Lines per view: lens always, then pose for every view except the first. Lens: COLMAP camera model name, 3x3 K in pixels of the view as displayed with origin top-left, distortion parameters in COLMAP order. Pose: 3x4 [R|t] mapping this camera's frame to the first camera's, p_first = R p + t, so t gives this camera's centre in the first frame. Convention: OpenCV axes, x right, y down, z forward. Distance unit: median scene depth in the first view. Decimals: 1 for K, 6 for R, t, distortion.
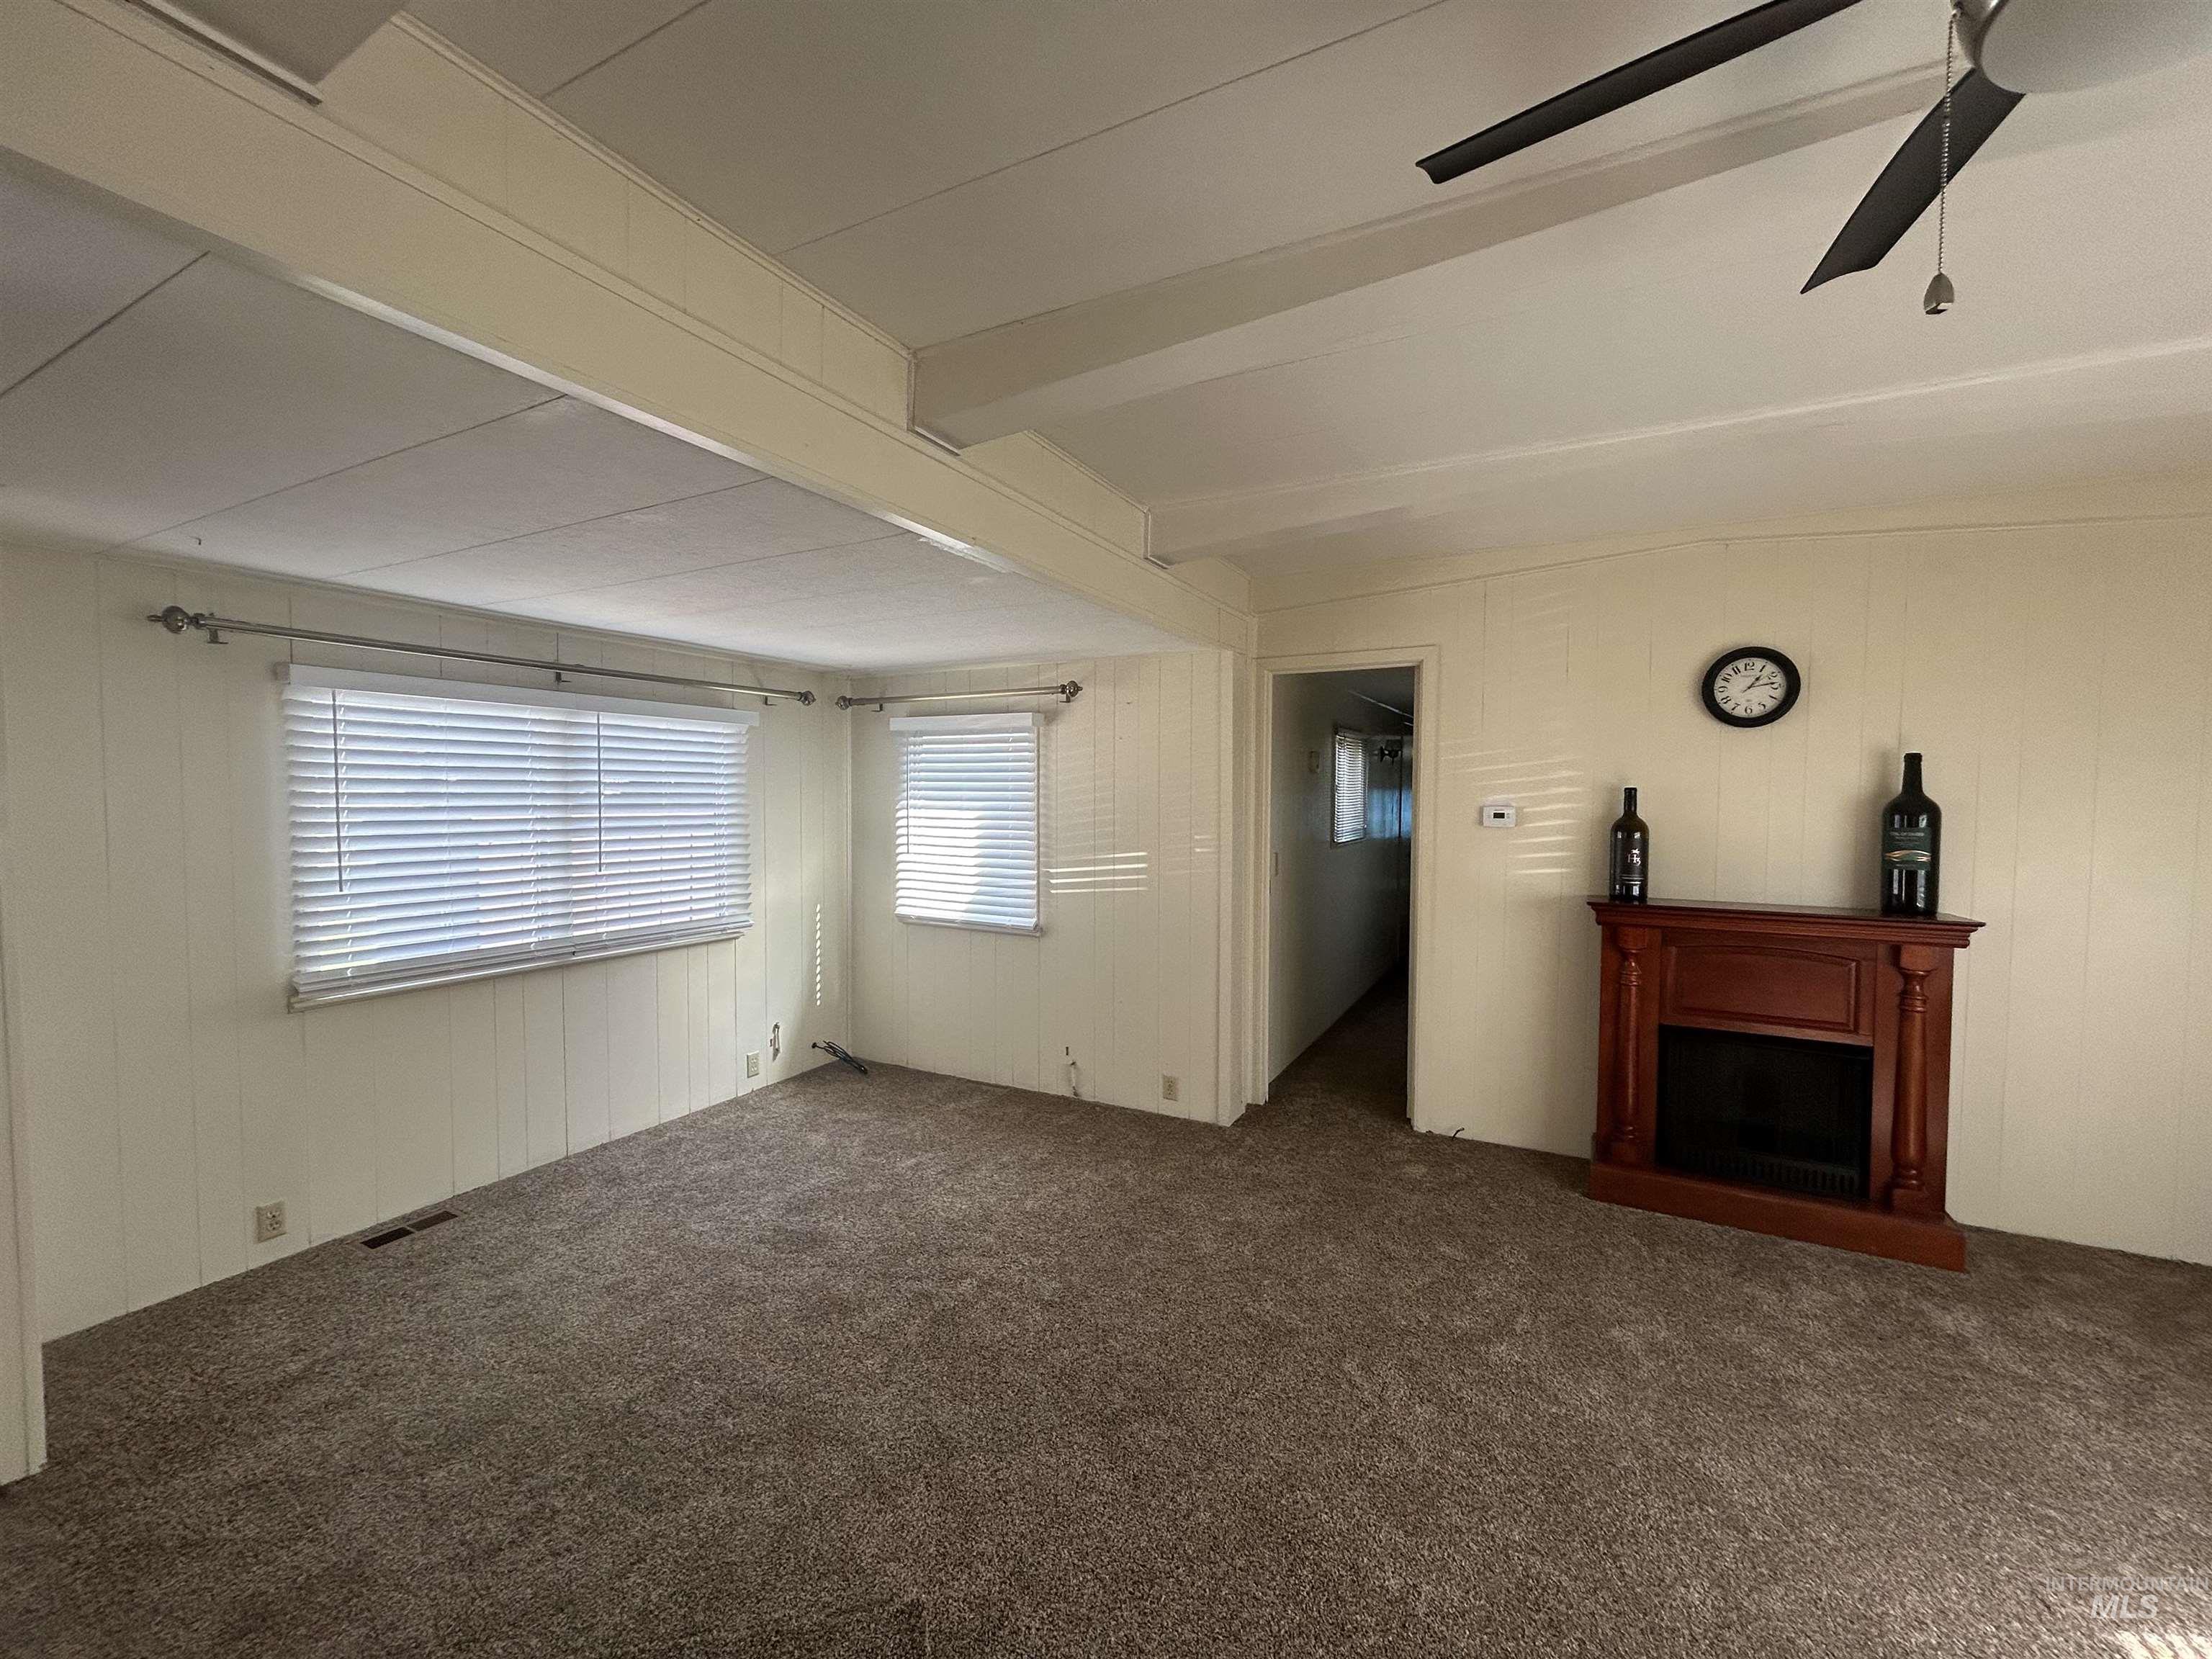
lens RADIAL K [[888.7, 0, 1106.0], [0, 888.7, 829.5], [0, 0, 1]] dist [0.000762, 0.000460]
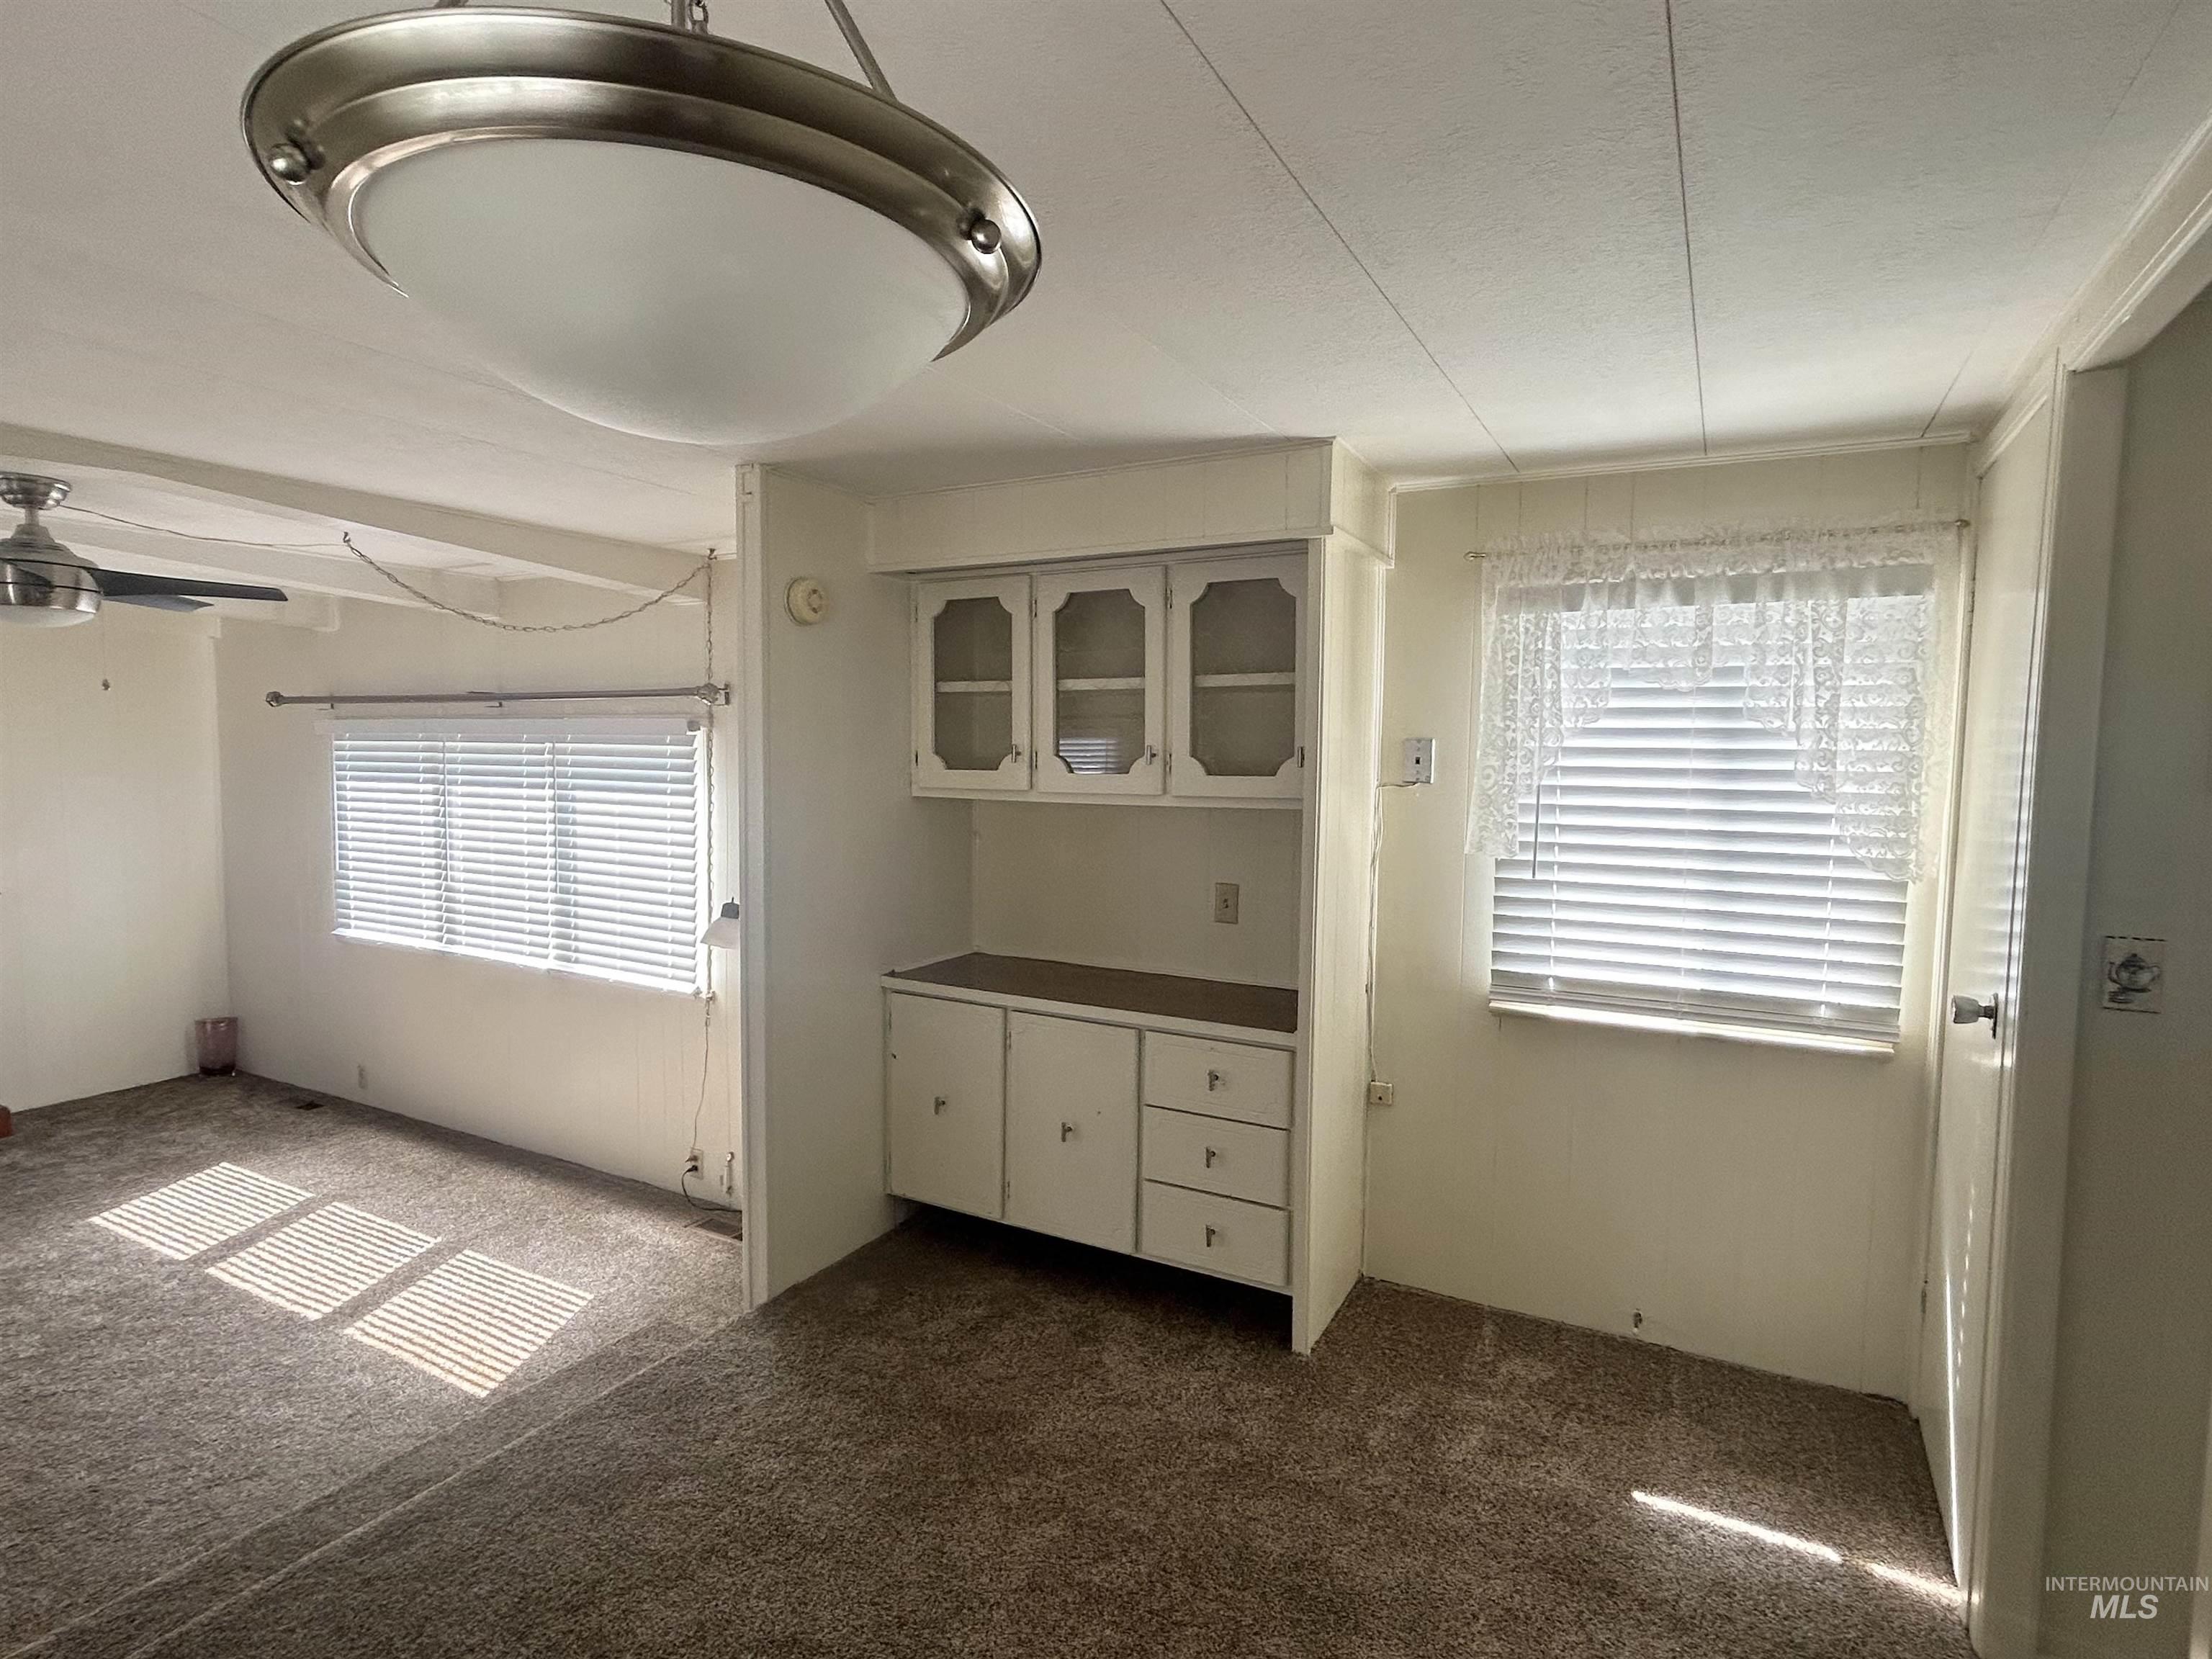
lens RADIAL K [[1152.2, 0, 1106.0], [0, 1152.2, 829.5], [0, 0, 1]] dist [-0.002185, 0.000414]
pose [[0.010924, -0.075093, 0.997117, -0.649095], [0.033526, 0.996643, 0.074690, -0.056737], [-0.999378, 0.032614, 0.013405, -0.629435]]
